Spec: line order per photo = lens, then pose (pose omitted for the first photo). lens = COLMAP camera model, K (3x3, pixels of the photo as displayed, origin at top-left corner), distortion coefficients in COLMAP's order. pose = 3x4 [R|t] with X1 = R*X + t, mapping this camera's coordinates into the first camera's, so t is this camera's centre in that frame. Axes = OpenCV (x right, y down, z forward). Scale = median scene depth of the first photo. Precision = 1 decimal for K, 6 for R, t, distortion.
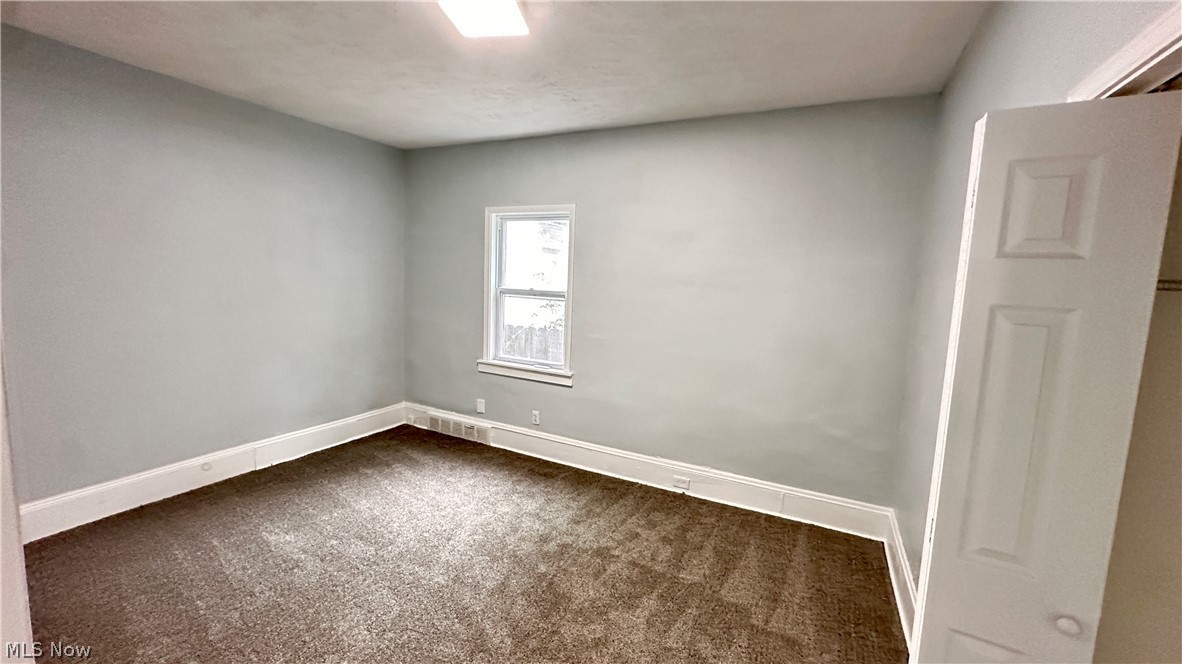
lens RADIAL K [[470.3, 0, 591.0], [0, 470.3, 332.0], [0, 0, 1]] dist [-0.001103, -0.000052]
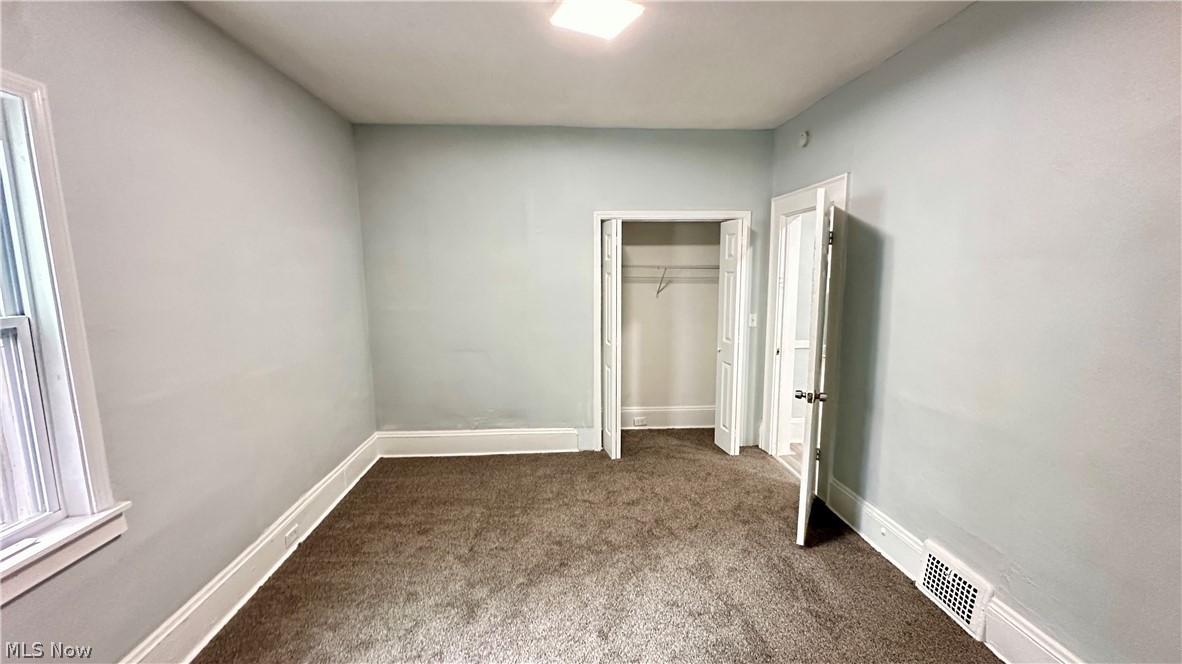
lens RADIAL K [[470.3, 0, 591.0], [0, 470.3, 332.0], [0, 0, 1]] dist [-0.001103, -0.000052]
pose [[-0.514409, -0.152012, 0.843964, -0.775876], [0.080464, 0.971265, 0.223985, -0.157054], [-0.853762, 0.183129, -0.487396, 1.079065]]
